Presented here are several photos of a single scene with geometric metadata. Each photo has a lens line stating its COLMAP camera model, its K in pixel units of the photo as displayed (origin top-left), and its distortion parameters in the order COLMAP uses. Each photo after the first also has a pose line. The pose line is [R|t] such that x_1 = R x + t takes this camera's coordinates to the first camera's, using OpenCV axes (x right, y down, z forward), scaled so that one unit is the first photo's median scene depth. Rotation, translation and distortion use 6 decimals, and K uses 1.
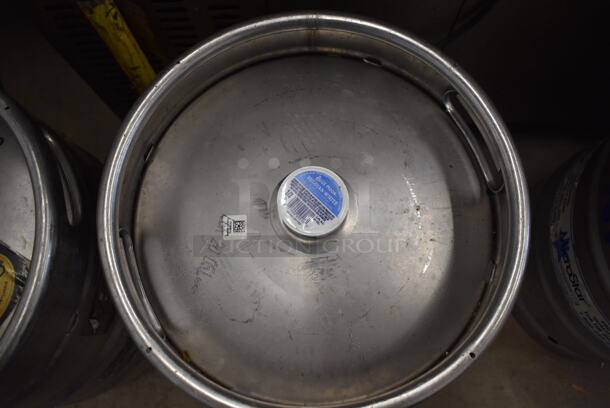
lens RADIAL K [[471.6, 0, 307.1], [0, 471.6, 198.6], [0, 0, 1]] dist [-0.118027, 0.032160]
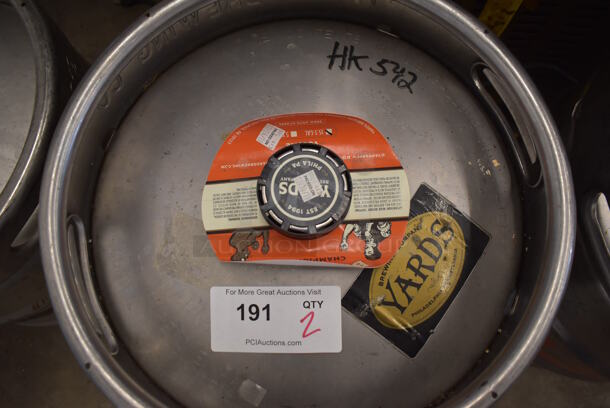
lens RADIAL K [[457.3, 0, 304.4], [0, 457.3, 188.9], [0, 0, 1]] dist [0.001136, 0.001920]
pose [[0.995673, 0.028987, -0.088294, 0.093898], [-0.029136, 0.999575, -0.000397, 0.002552], [0.088245, 0.002968, 0.996094, 0.186590]]
